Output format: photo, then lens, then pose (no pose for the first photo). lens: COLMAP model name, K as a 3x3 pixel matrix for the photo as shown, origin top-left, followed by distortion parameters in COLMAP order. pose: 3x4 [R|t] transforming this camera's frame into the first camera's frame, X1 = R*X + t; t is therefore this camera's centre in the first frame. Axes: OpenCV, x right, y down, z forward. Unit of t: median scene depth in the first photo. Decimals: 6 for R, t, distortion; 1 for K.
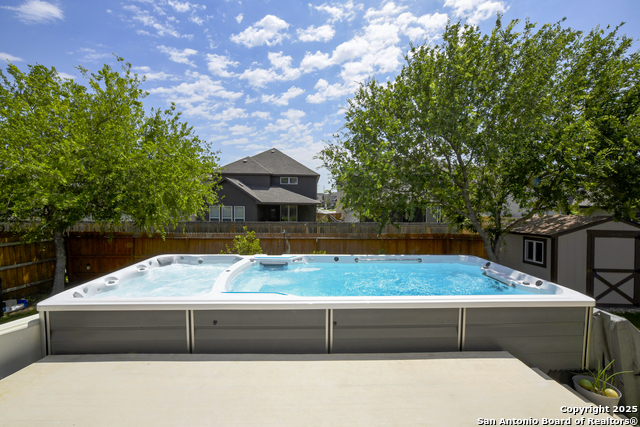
lens RADIAL K [[263.2, 0, 316.1], [0, 263.2, 210.9], [0, 0, 1]] dist [-0.003952, 0.002013]
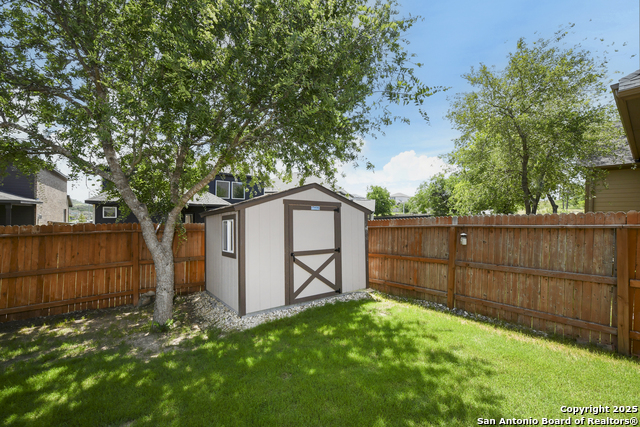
lens RADIAL K [[263.2, 0, 323.6], [0, 263.2, 217.4], [0, 0, 1]] dist [-0.003952, 0.002013]
pose [[0.795660, -0.007947, 0.605692, 0.087348], [0.029264, 0.999251, -0.025331, 0.018483], [-0.605037, 0.037880, 0.795296, 0.045844]]
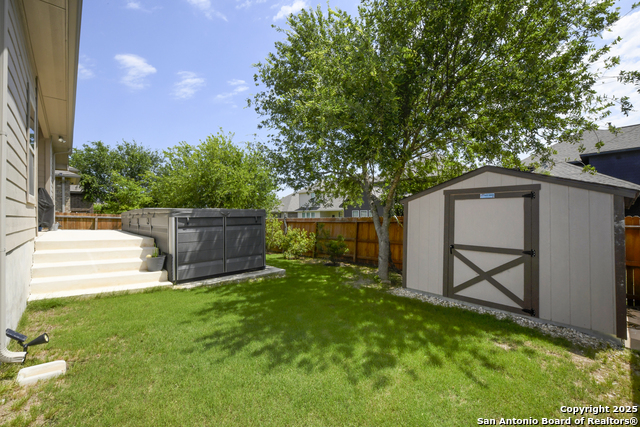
lens RADIAL K [[263.2, 0, 323.0], [0, 263.2, 216.3], [0, 0, 1]] dist [-0.003952, 0.002013]
pose [[0.670517, -0.015419, -0.741734, 0.173636], [-0.014395, 0.999325, -0.033787, 0.022336], [0.741754, 0.033332, 0.669843, 0.033855]]
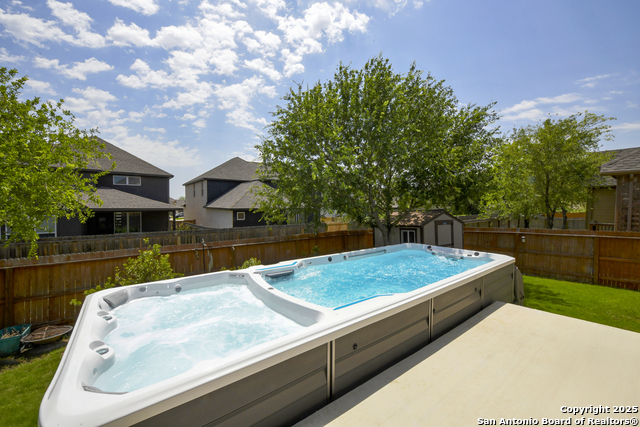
lens RADIAL K [[263.2, 0, 317.5], [0, 263.2, 217.3], [0, 0, 1]] dist [-0.003952, 0.002013]
pose [[0.804461, -0.035260, 0.592958, -0.051085], [0.035959, 0.999297, 0.010637, 0.001706], [-0.592916, 0.012765, 0.805163, 0.024293]]
